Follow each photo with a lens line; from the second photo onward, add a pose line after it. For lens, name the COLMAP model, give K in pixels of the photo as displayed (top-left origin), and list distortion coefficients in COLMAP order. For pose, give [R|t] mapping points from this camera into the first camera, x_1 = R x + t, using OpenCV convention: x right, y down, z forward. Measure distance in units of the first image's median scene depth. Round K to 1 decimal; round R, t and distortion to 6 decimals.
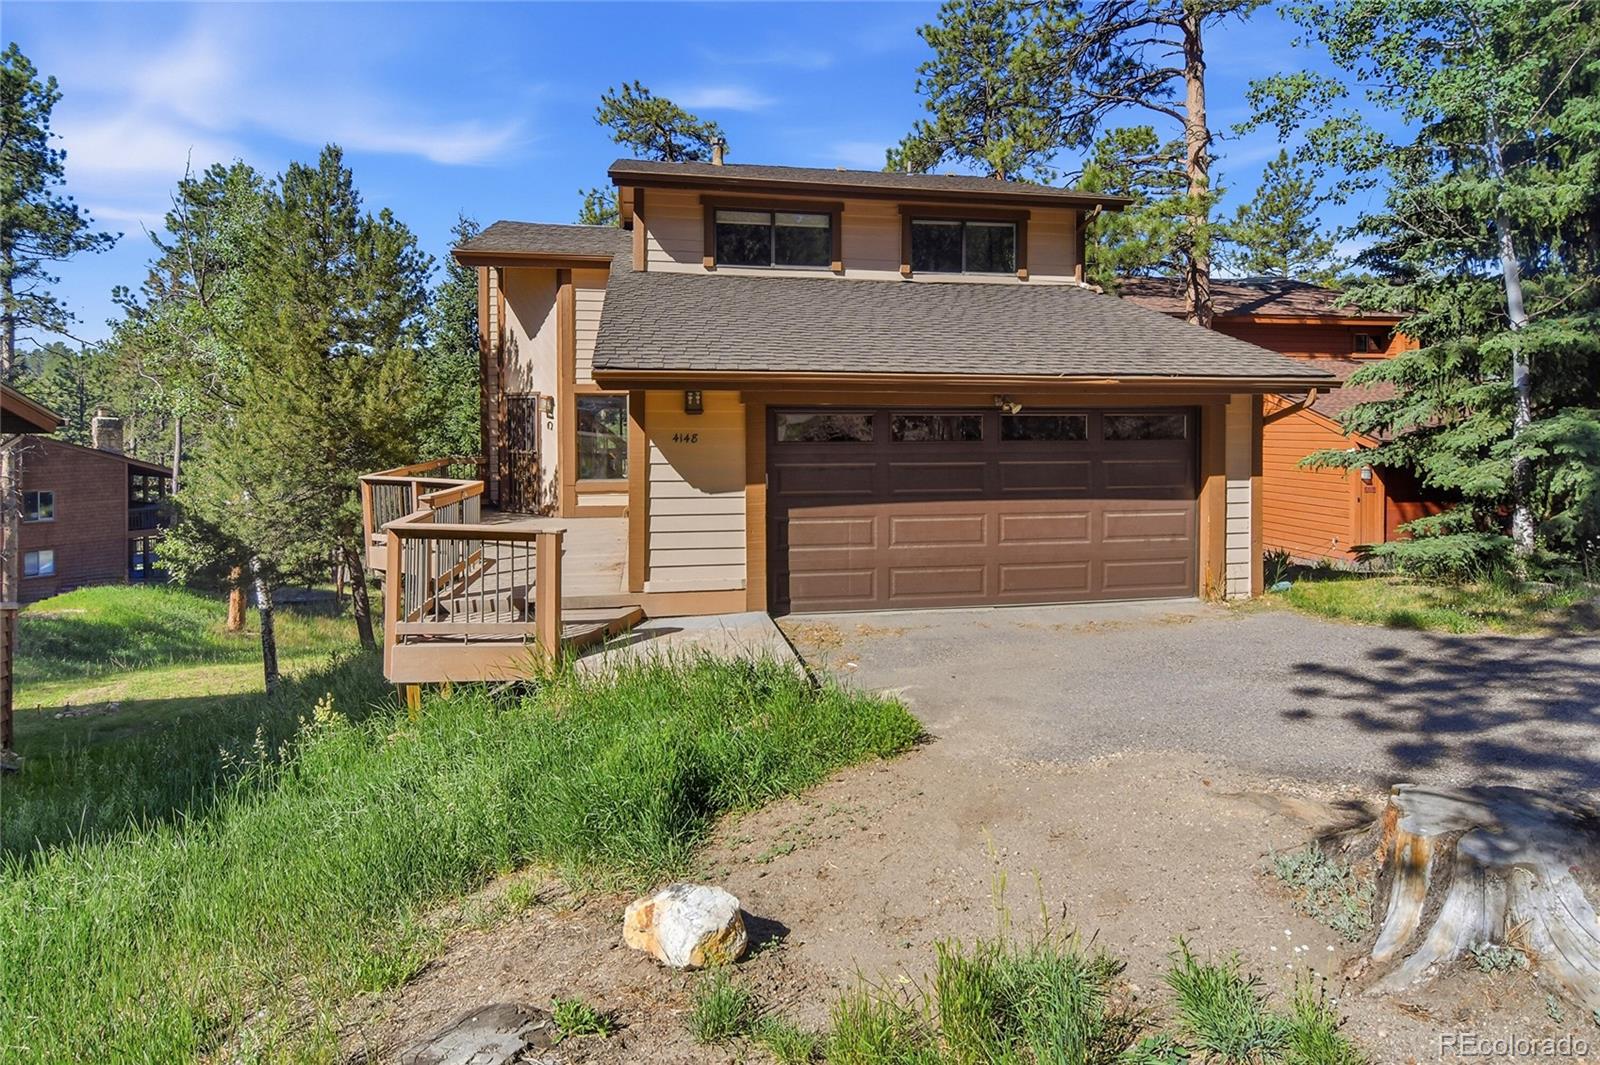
lens RADIAL K [[834.0, 0, 802.2], [0, 834.0, 492.3], [0, 0, 1]] dist [0.000235, -0.010493]
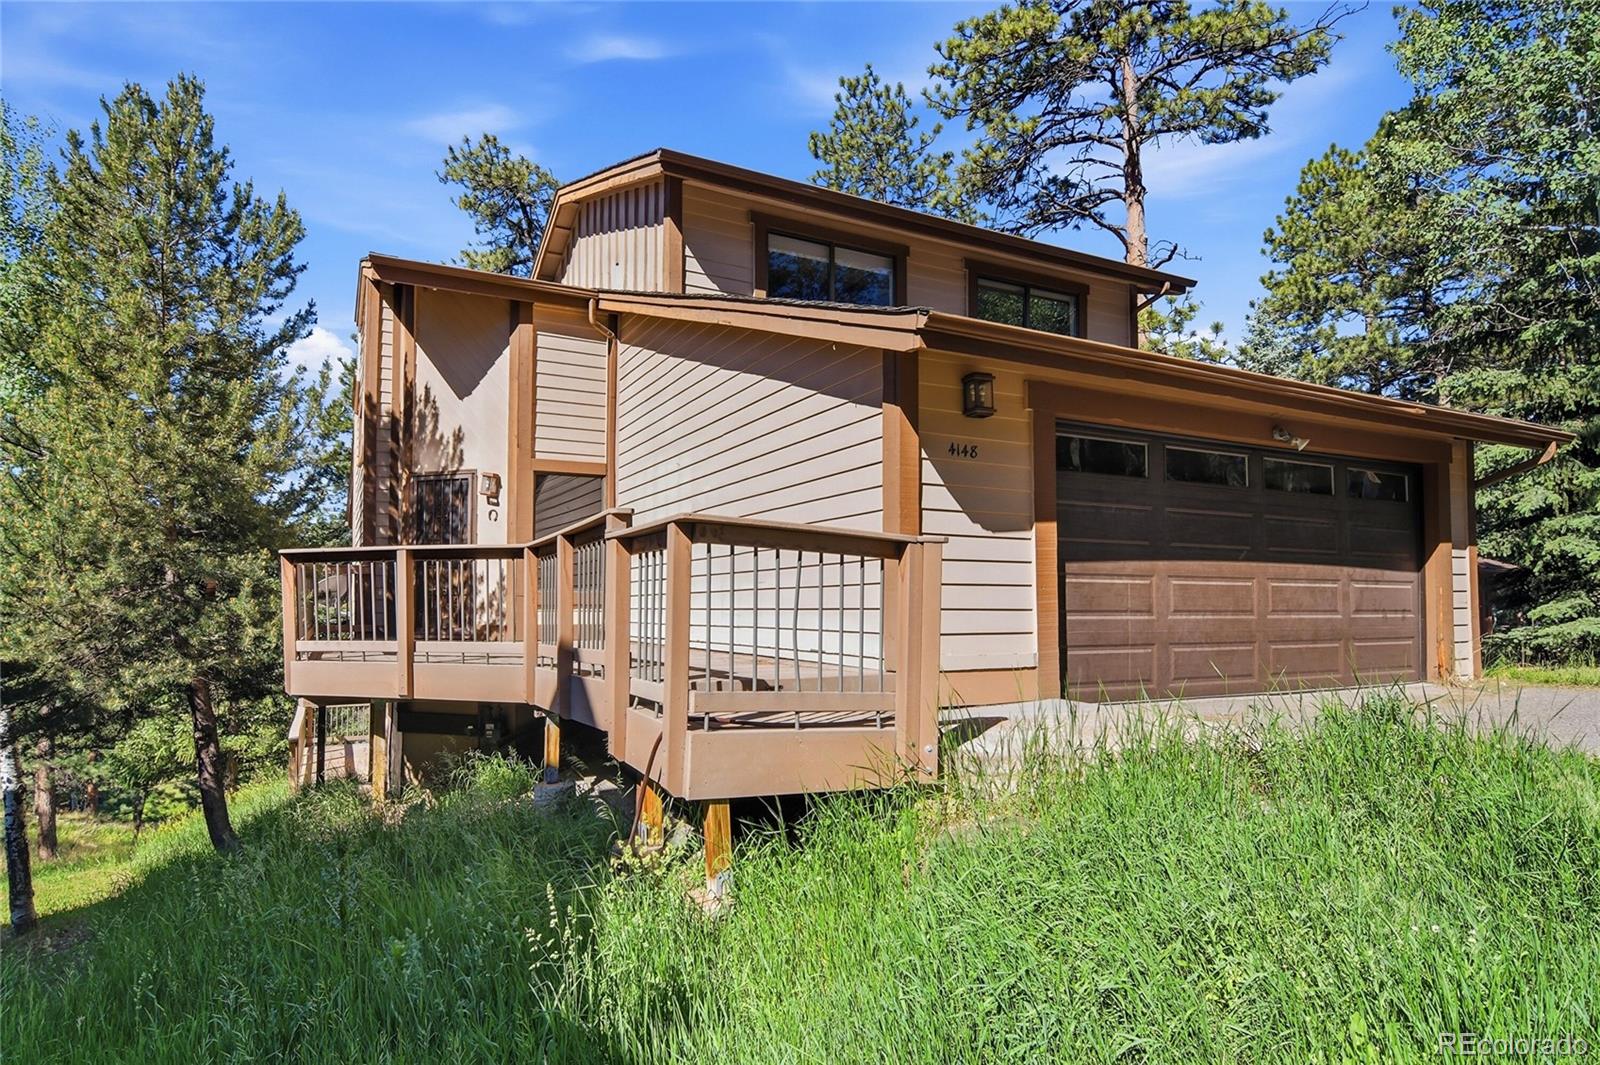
lens RADIAL K [[891.9, 0, 803.1], [0, 891.9, 620.8], [0, 0, 1]] dist [0.001651, -0.000058]
pose [[0.957978, -0.002602, 0.286830, -0.268534], [0.021544, 0.997787, -0.062902, 0.067446], [-0.286031, 0.066438, 0.955914, 0.184844]]
